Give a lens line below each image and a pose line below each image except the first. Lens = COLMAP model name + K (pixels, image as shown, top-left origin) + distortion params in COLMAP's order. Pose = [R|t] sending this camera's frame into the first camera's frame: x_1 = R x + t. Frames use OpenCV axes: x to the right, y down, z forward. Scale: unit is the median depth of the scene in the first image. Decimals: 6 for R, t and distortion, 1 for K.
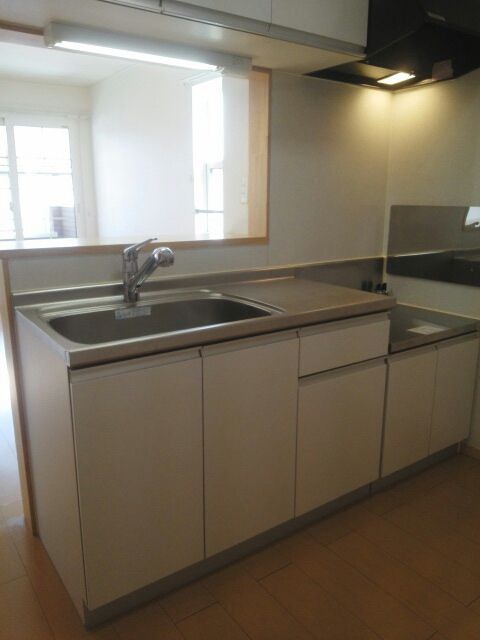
lens RADIAL K [[518.6, 0, 240.0], [0, 518.6, 320.0], [0, 0, 1]] dist [-0.006935, -0.009570]
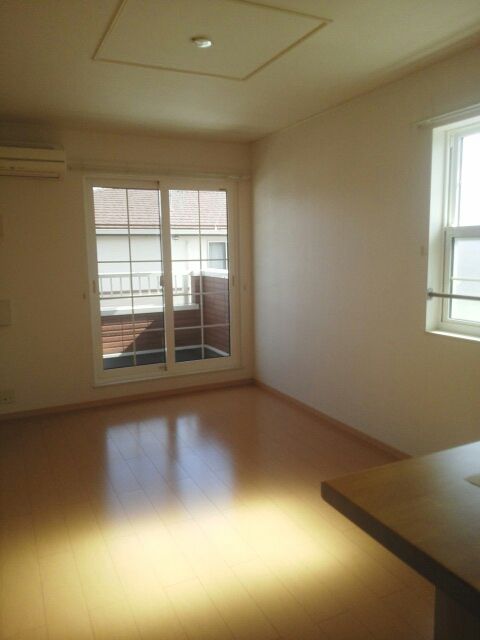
lens RADIAL K [[518.6, 0, 240.0], [0, 518.6, 320.0], [0, 0, 1]] dist [-0.006935, -0.009570]
pose [[0.984265, 0.005610, -0.176612, -0.177637], [-0.023705, 0.994653, -0.100514, -0.078365], [0.175104, 0.103119, 0.979135, 0.202222]]
